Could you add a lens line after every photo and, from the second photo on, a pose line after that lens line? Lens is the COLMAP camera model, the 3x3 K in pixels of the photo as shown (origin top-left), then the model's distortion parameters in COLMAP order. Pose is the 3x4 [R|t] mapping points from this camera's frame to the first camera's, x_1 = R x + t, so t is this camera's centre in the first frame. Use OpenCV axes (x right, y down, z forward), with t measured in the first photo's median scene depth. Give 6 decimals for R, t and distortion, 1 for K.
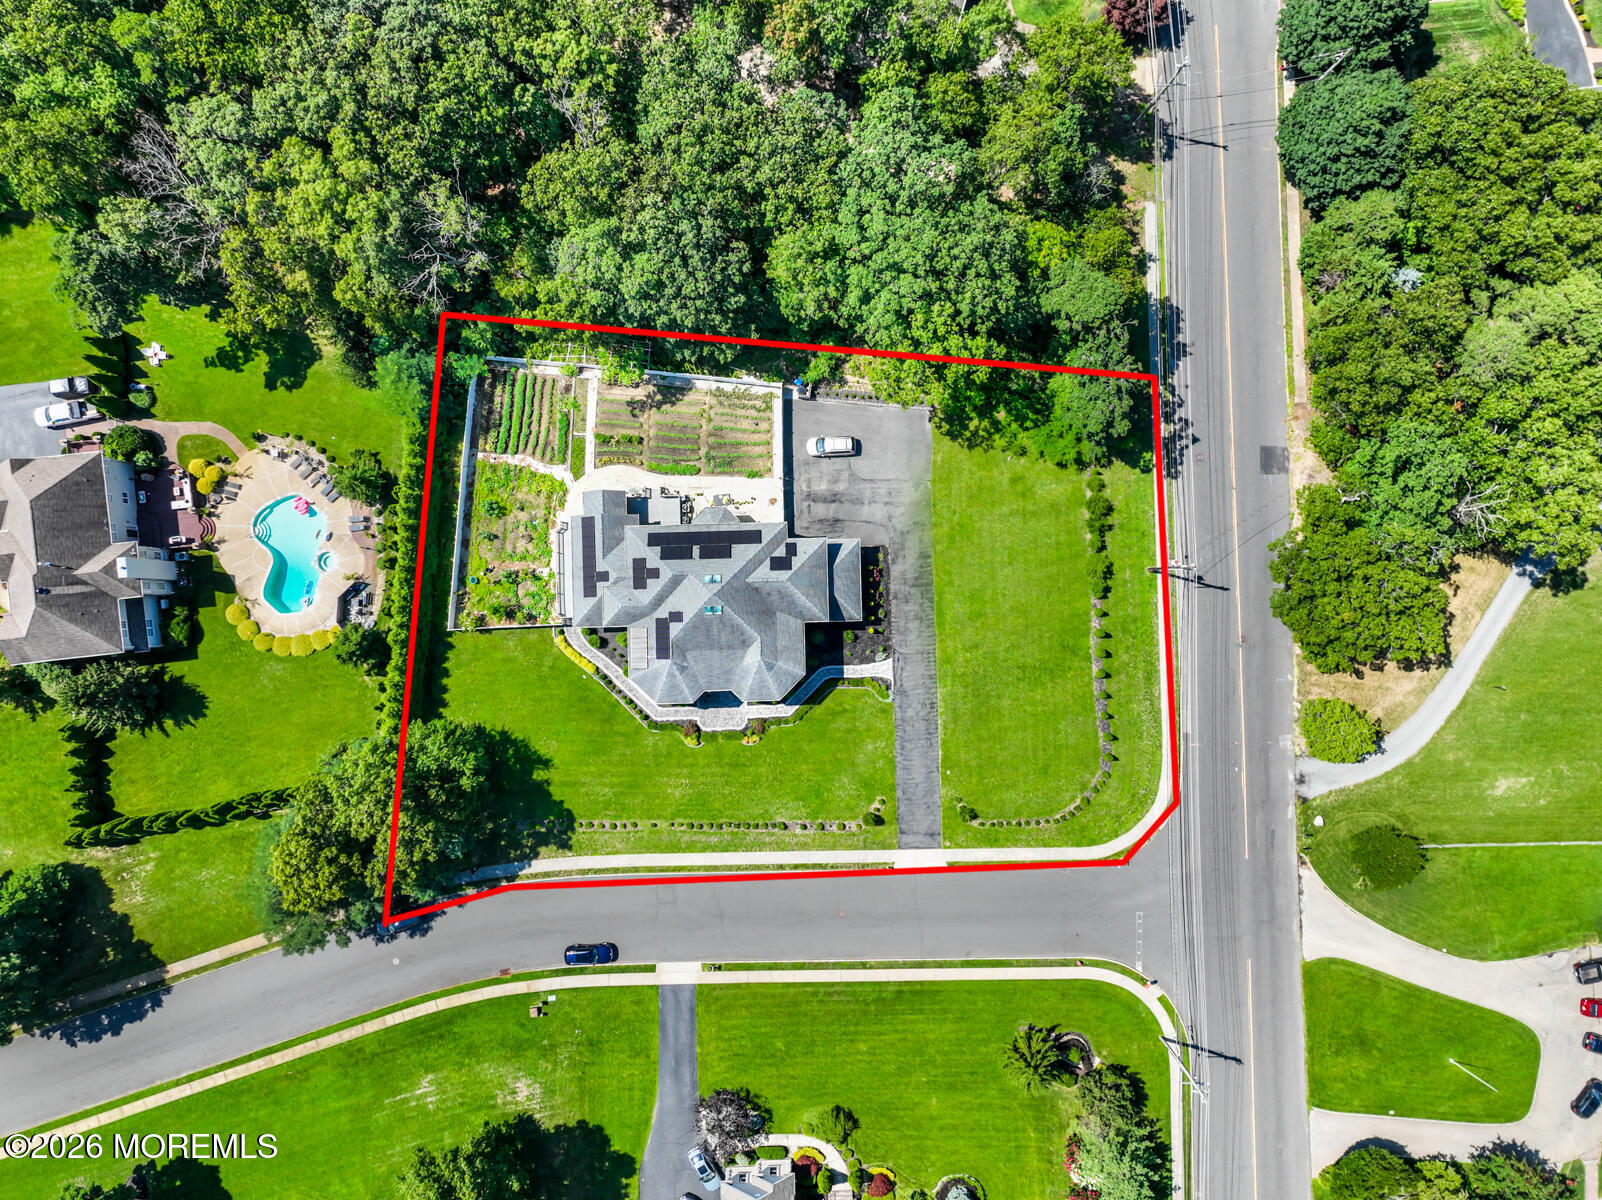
lens RADIAL K [[1128.0, 0, 801.0], [0, 1128.0, 600.0], [0, 0, 1]] dist [0.006167, 0.006526]
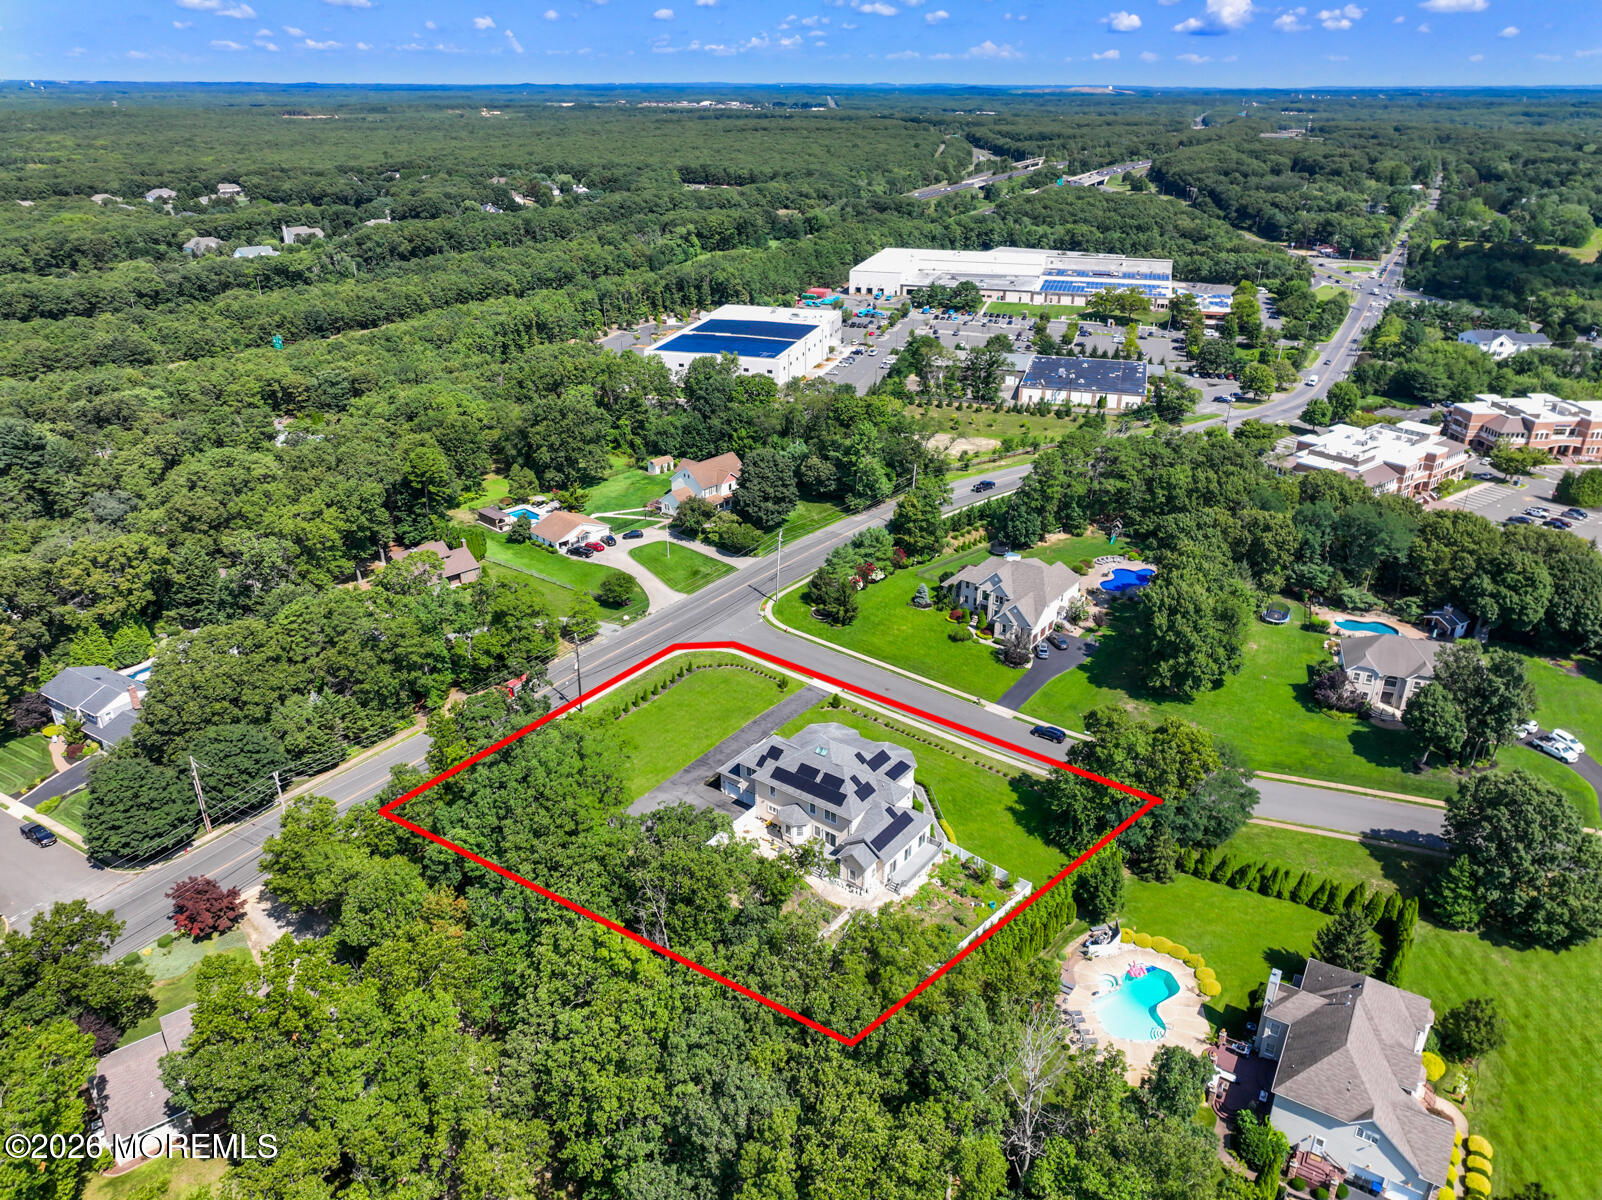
lens RADIAL K [[1142.5, 0, 799.3], [0, 1142.5, 569.5], [0, 0, 1]] dist [0.010469, 0.003793]
pose [[-0.785993, -0.260346, 0.560745, -0.695279], [0.617630, -0.290536, 0.730836, -0.879635], [-0.027353, 0.920765, 0.389157, 0.250653]]
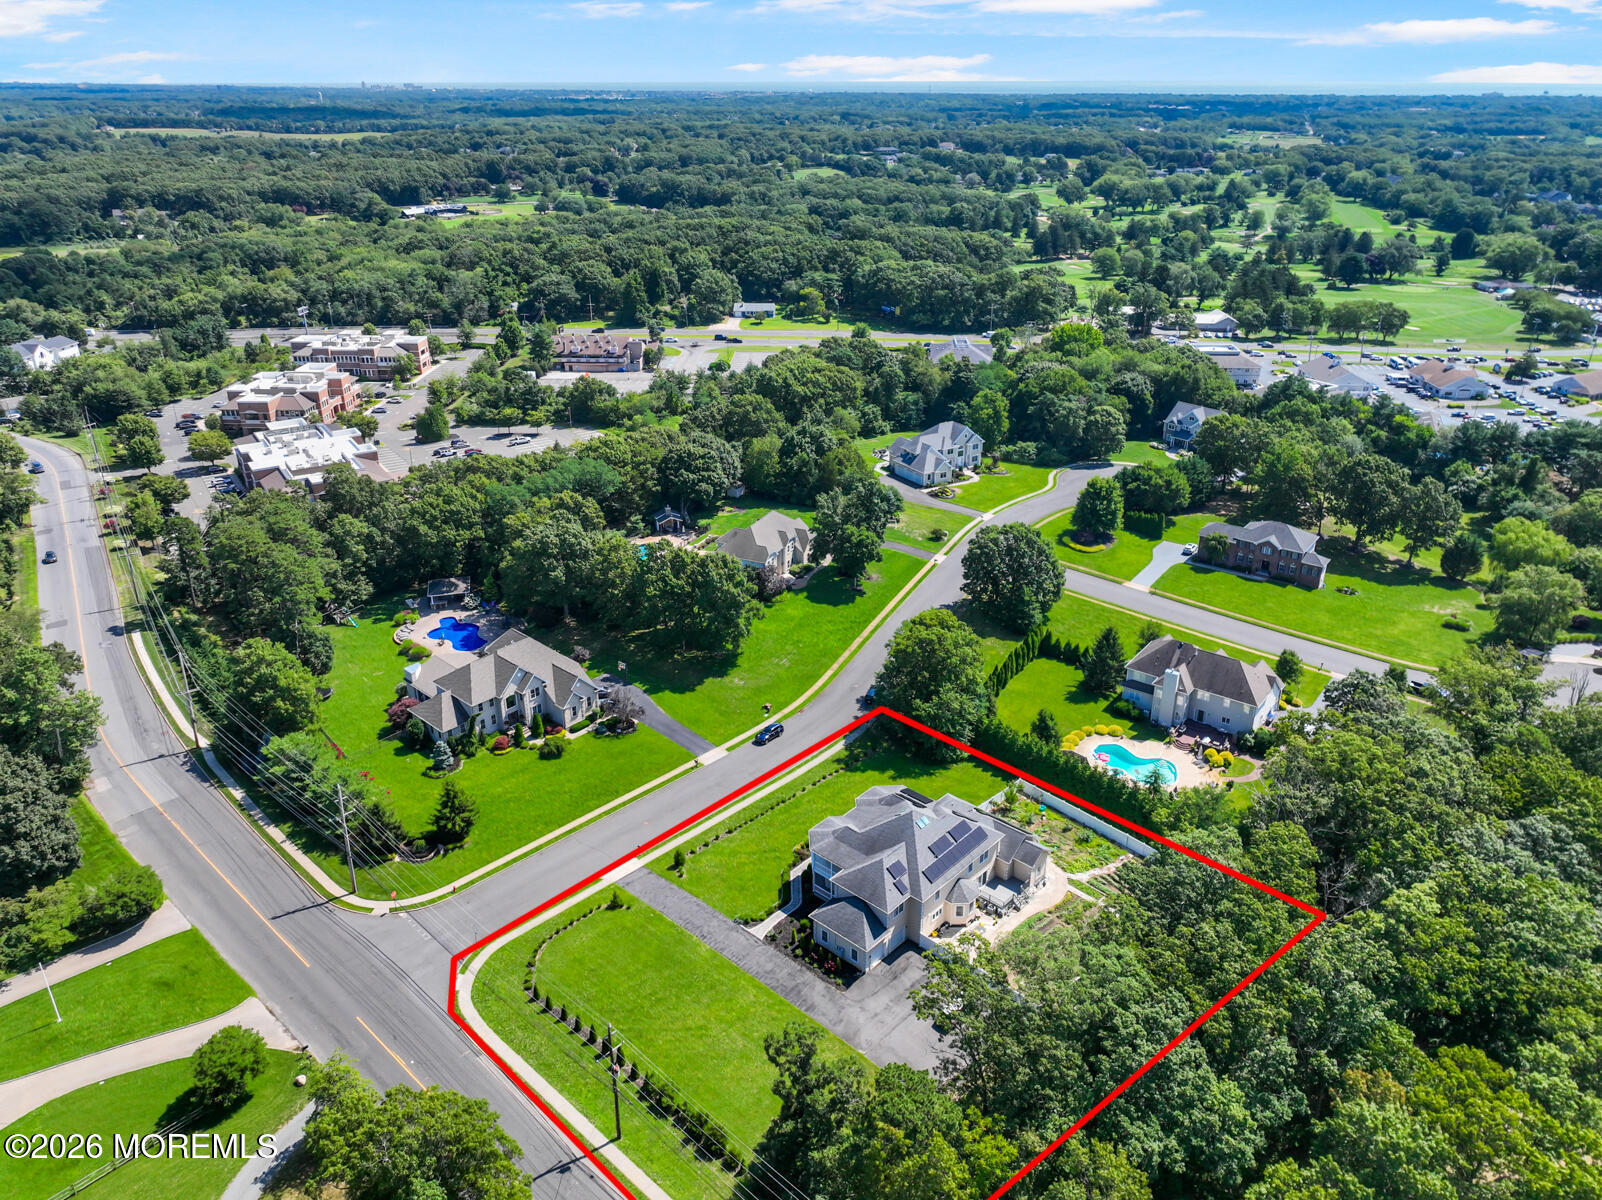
lens RADIAL K [[1128.0, 0, 801.0], [0, 1128.0, 600.0], [0, 0, 1]] dist [0.006167, 0.006526]
pose [[-0.695557, 0.291691, -0.656595, 0.659351], [-0.718454, -0.276016, 0.638467, -0.565699], [0.005004, 0.915823, 0.401551, 0.281086]]
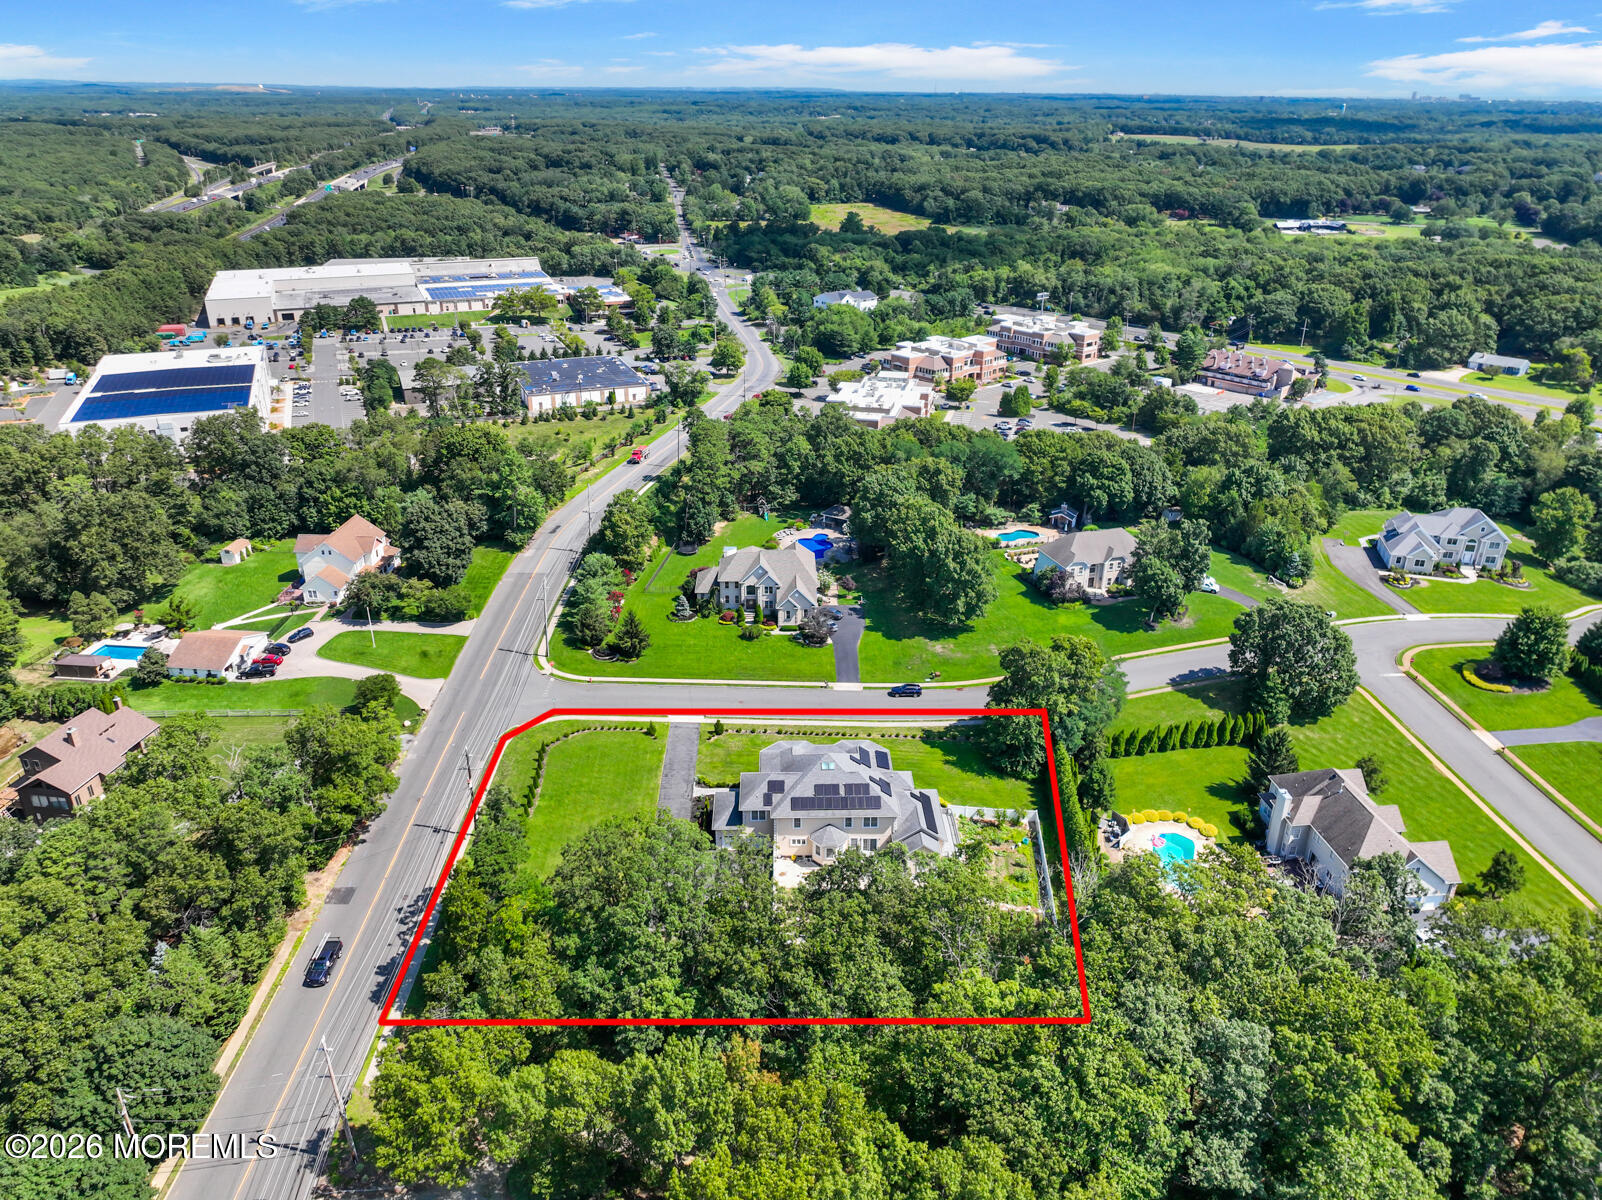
lens RADIAL K [[1128.0, 0, 801.0], [0, 1128.0, 600.0], [0, 0, 1]] dist [0.006167, 0.006526]
pose [[-0.999785, -0.020467, -0.003416, -0.034980], [0.005055, -0.399878, 0.916555, -1.048868], [-0.020125, 0.916340, 0.399895, 0.270337]]
